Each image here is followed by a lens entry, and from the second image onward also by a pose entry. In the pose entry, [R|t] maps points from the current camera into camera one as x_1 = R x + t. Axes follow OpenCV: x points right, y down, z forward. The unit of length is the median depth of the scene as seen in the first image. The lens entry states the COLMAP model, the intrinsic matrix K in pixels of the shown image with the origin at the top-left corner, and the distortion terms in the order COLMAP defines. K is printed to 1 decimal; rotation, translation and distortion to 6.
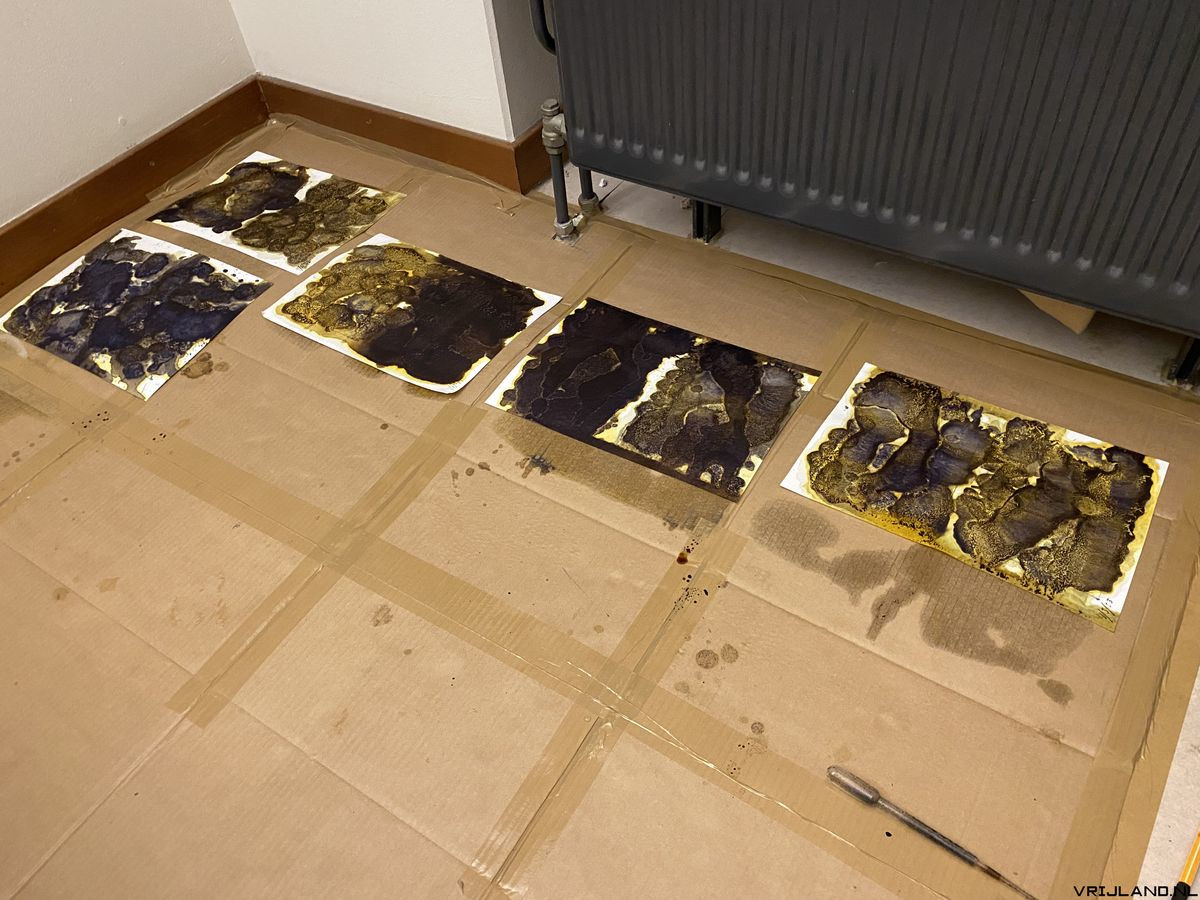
lens RADIAL K [[932.9, 0, 598.1], [0, 932.9, 446.8], [0, 0, 1]] dist [0.008054, 0.000119]
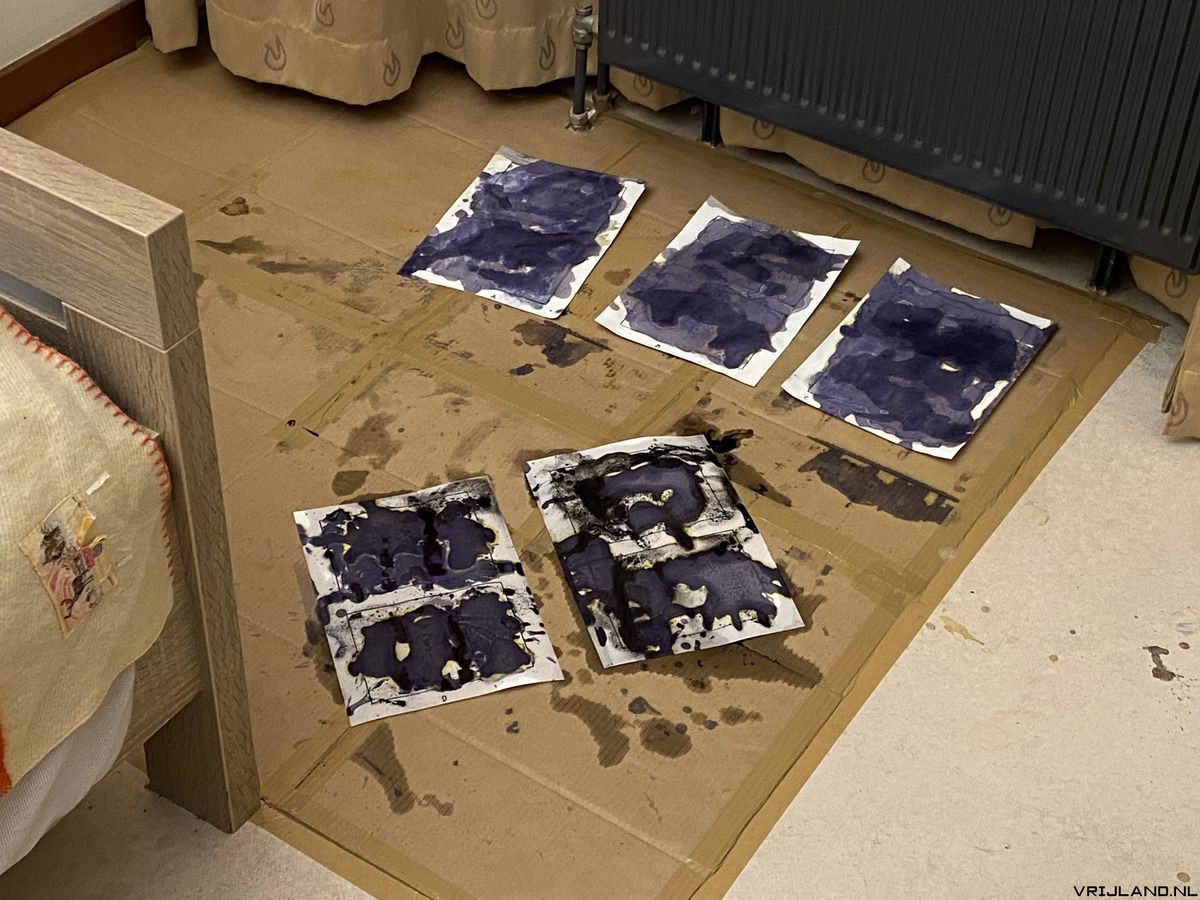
lens RADIAL K [[1988.1, 0, 599.5], [0, 1988.1, 451.6], [0, 0, 1]] dist [0.160471, 0.000000]
pose [[0.994083, 0.089935, 0.060921, -0.115684], [-0.083278, 0.991067, -0.104167, 0.361541], [-0.069745, 0.098477, 0.992692, -1.169194]]
